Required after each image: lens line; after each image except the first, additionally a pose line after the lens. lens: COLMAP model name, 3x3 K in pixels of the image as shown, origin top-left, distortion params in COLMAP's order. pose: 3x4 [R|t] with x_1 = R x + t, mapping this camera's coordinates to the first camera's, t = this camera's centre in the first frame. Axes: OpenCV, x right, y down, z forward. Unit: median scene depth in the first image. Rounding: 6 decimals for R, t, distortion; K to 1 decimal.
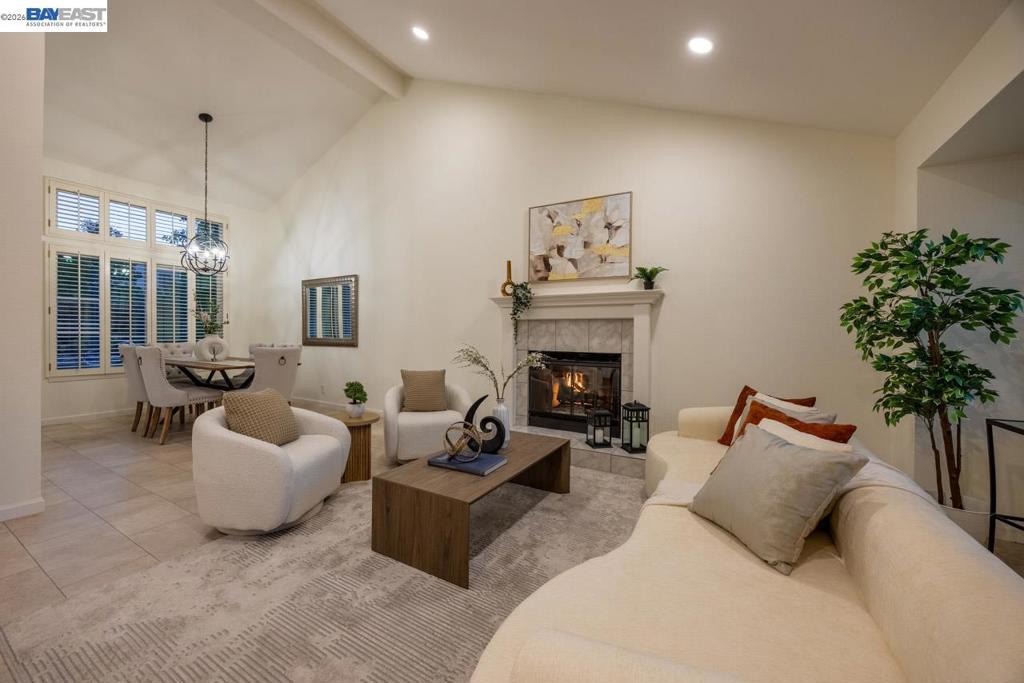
lens RADIAL K [[398.6, 0, 512.0], [0, 398.6, 341.5], [0, 0, 1]] dist [0.000971, 0.000177]
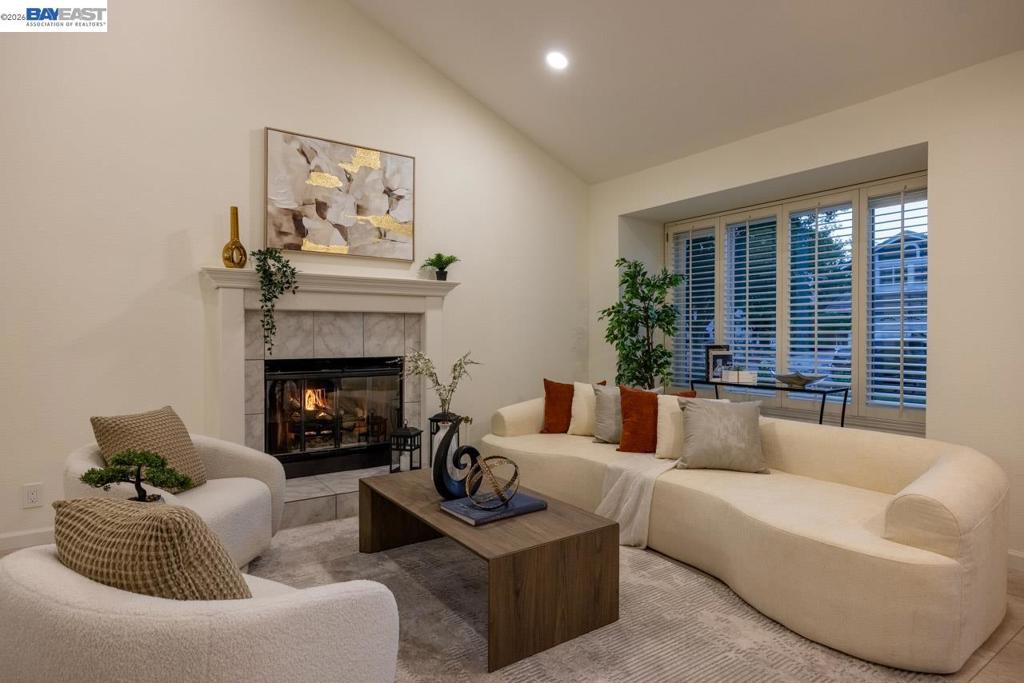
lens RADIAL K [[561.1, 0, 512.0], [0, 561.1, 341.5], [0, 0, 1]] dist [-0.002107, -0.000316]
pose [[0.428251, -0.020990, 0.903416, -0.628377], [0.020749, 0.999695, 0.013391, -0.010577], [-0.903422, 0.013010, 0.428556, 0.317686]]
